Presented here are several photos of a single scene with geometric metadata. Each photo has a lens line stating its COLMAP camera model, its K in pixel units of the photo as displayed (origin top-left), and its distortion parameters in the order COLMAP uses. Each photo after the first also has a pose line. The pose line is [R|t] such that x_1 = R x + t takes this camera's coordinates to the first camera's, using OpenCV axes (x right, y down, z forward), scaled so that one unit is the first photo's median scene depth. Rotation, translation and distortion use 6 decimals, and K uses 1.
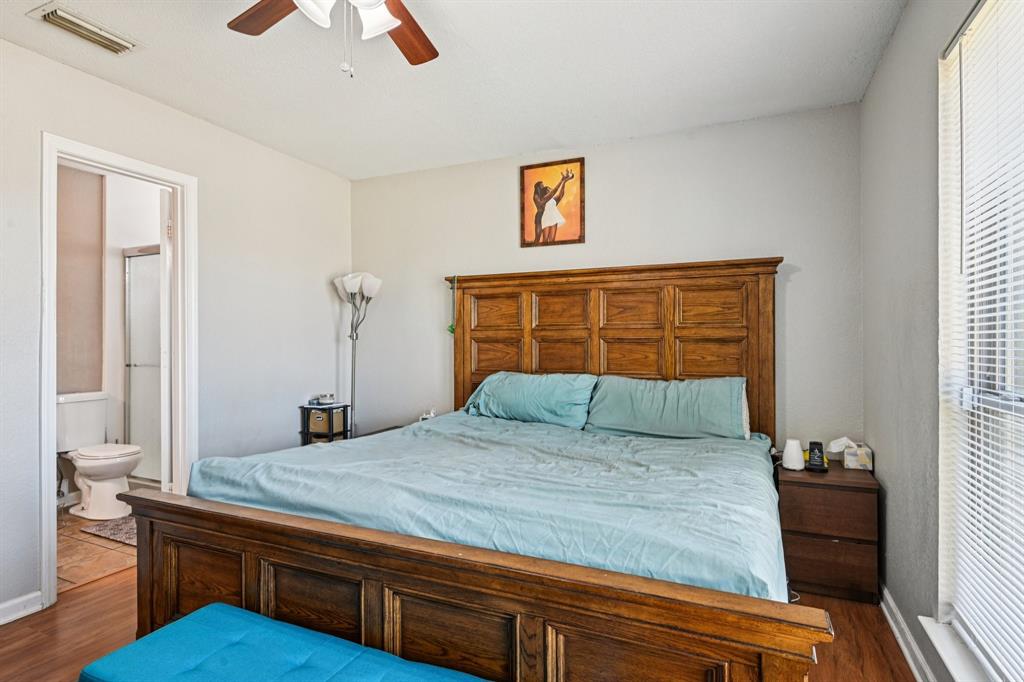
lens RADIAL K [[533.3, 0, 515.0], [0, 533.3, 344.8], [0, 0, 1]] dist [0.001189, -0.000033]
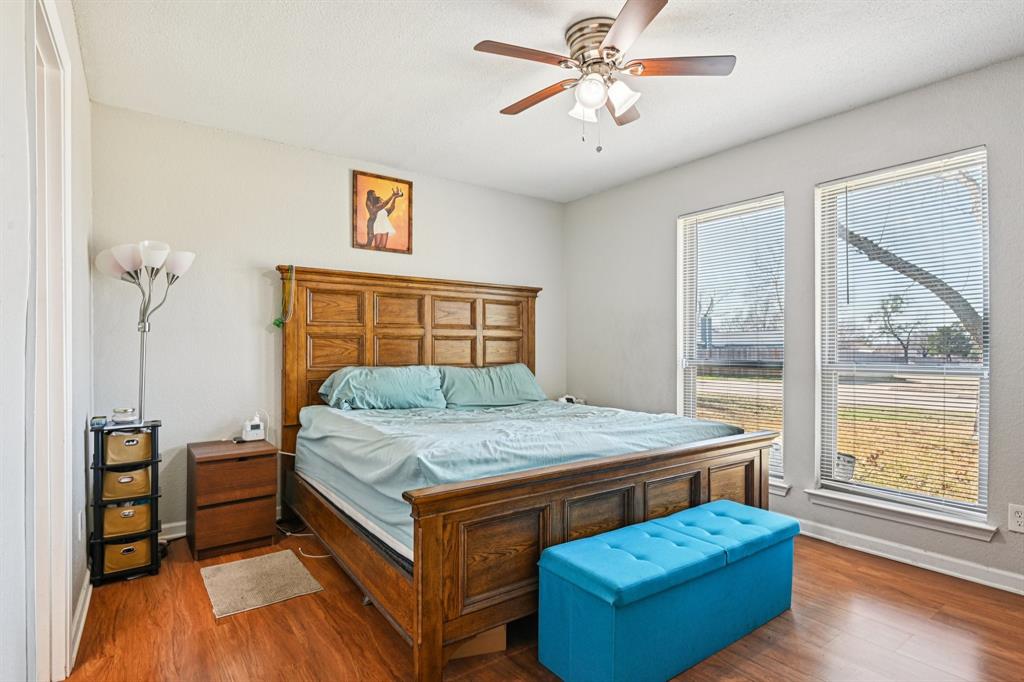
lens RADIAL K [[533.3, 0, 515.0], [0, 533.3, 344.8], [0, 0, 1]] dist [0.001189, -0.000033]
pose [[0.497563, 0.005445, 0.867411, -0.759381], [0.001512, 0.999973, -0.007144, 0.016016], [-0.867427, 0.004867, 0.497541, 0.216063]]
